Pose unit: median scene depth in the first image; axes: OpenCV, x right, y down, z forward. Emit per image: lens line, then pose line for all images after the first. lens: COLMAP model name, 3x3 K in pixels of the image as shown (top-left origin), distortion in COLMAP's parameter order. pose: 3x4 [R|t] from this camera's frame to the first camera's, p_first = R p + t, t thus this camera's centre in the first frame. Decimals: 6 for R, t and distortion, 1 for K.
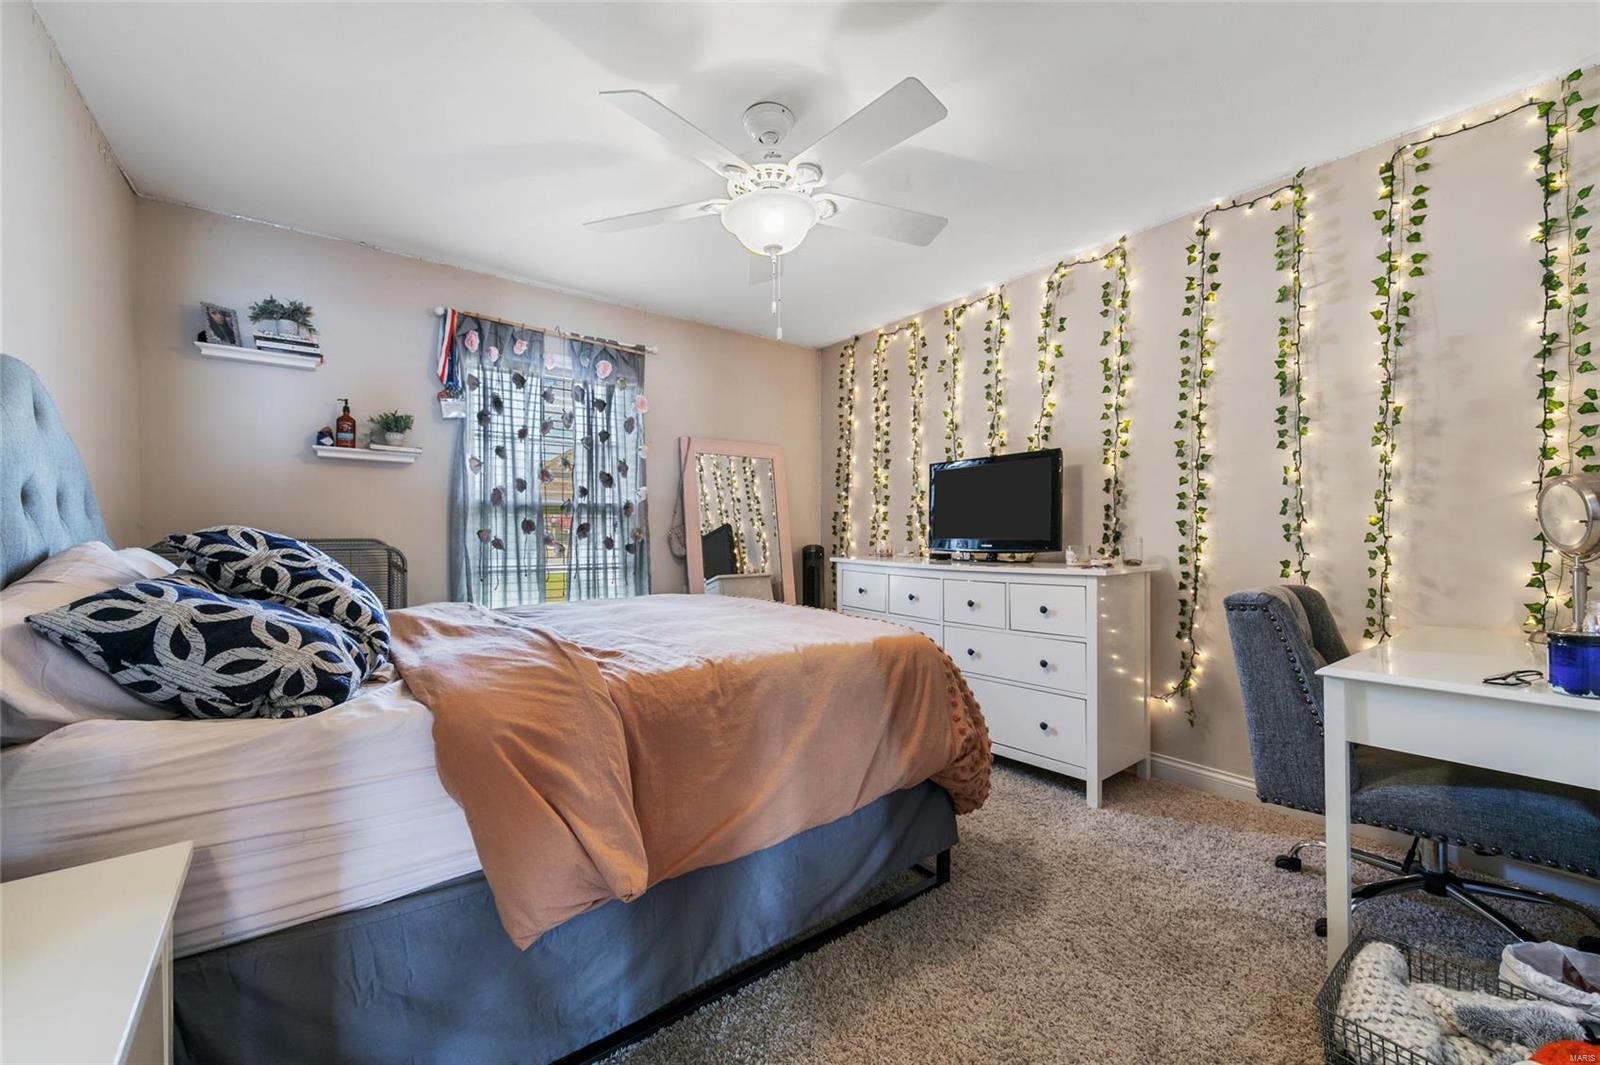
lens RADIAL K [[625.7, 0, 798.3], [0, 625.7, 535.6], [0, 0, 1]] dist [0.008417, -0.000898]
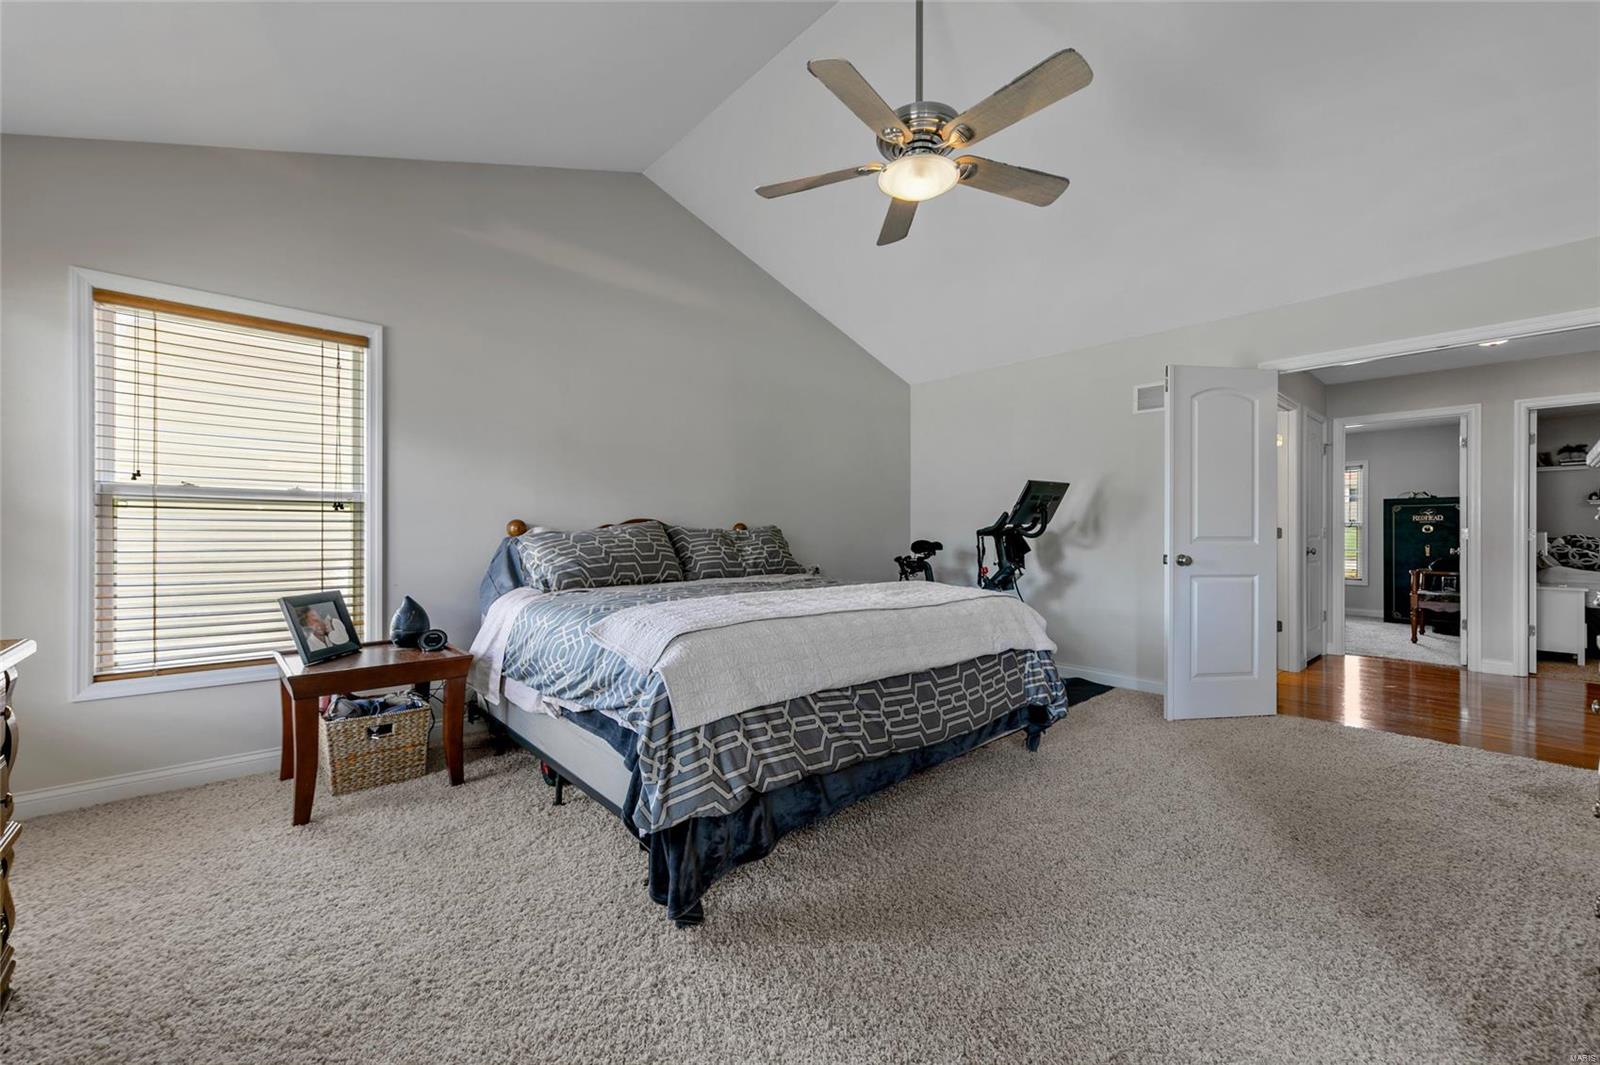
lens RADIAL K [[625.7, 0, 809.6], [0, 625.7, 541.3], [0, 0, 1]] dist [0.008417, -0.000898]
pose [[0.073038, 0.005337, -0.997315, 2.090761], [-0.004801, 0.999976, 0.005000, 0.026485], [0.997318, 0.004423, 0.073061, -3.141096]]
